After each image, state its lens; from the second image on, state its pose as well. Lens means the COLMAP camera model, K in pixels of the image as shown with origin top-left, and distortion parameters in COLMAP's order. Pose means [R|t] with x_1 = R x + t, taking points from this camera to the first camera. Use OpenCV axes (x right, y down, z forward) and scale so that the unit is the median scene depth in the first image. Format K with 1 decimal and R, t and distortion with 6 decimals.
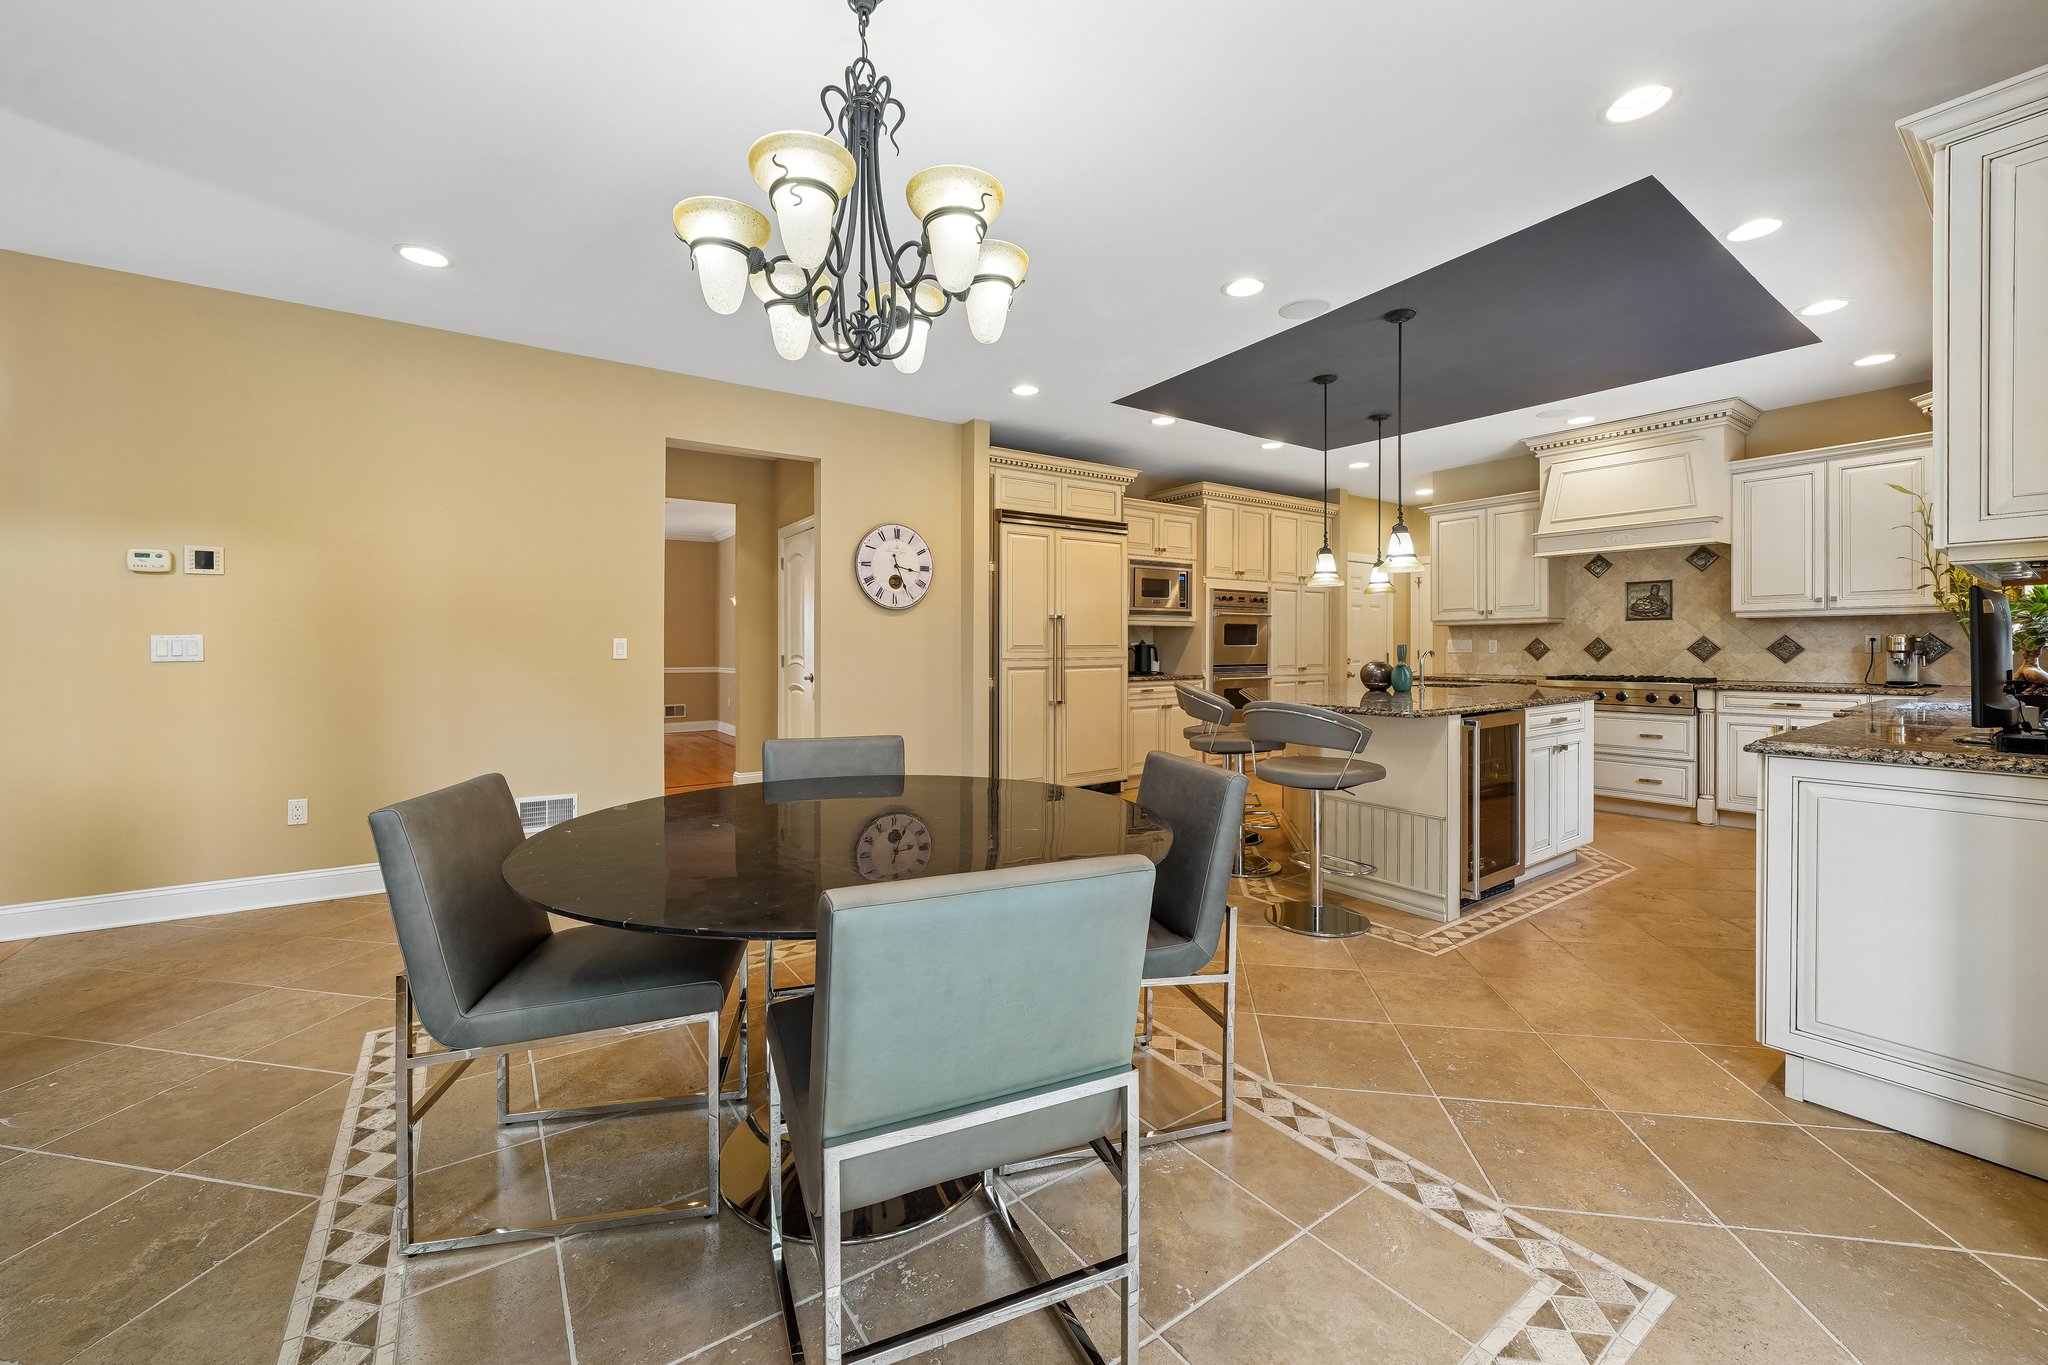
lens RADIAL K [[765.3, 0, 1009.4], [0, 765.3, 651.2], [0, 0, 1]] dist [-0.012576, 0.000218]
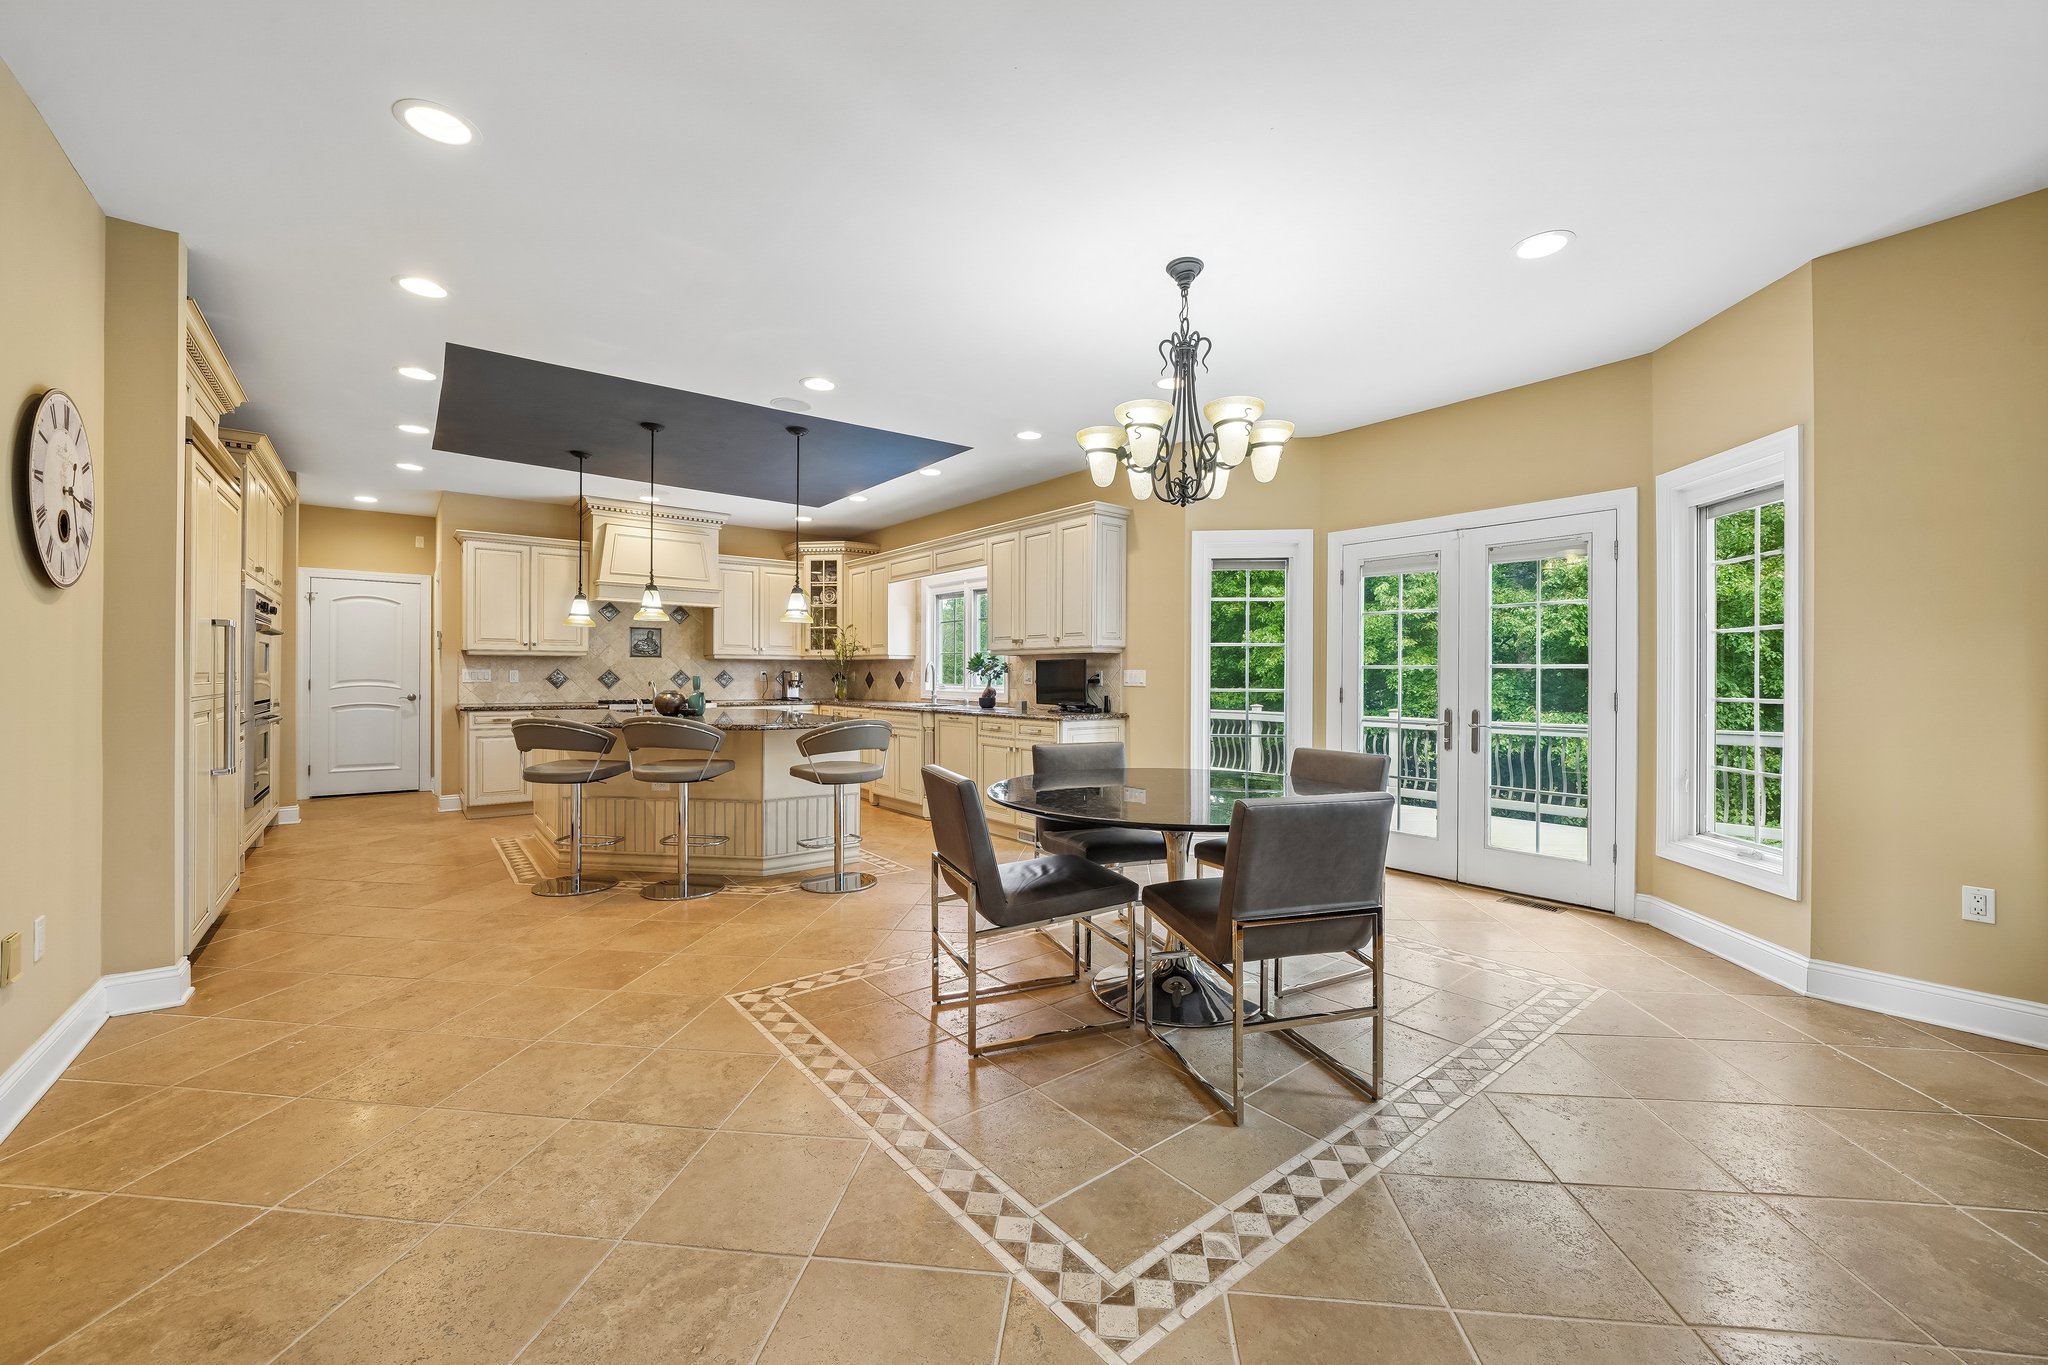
lens RADIAL K [[765.3, 0, 1026.5], [0, 765.3, 679.6], [0, 0, 1]] dist [-0.012576, 0.000218]
pose [[-0.047896, -0.001246, 0.998852, -0.514183], [0.001347, 0.999998, 0.001312, -0.002493], [-0.998851, 0.001408, -0.047894, 0.401100]]
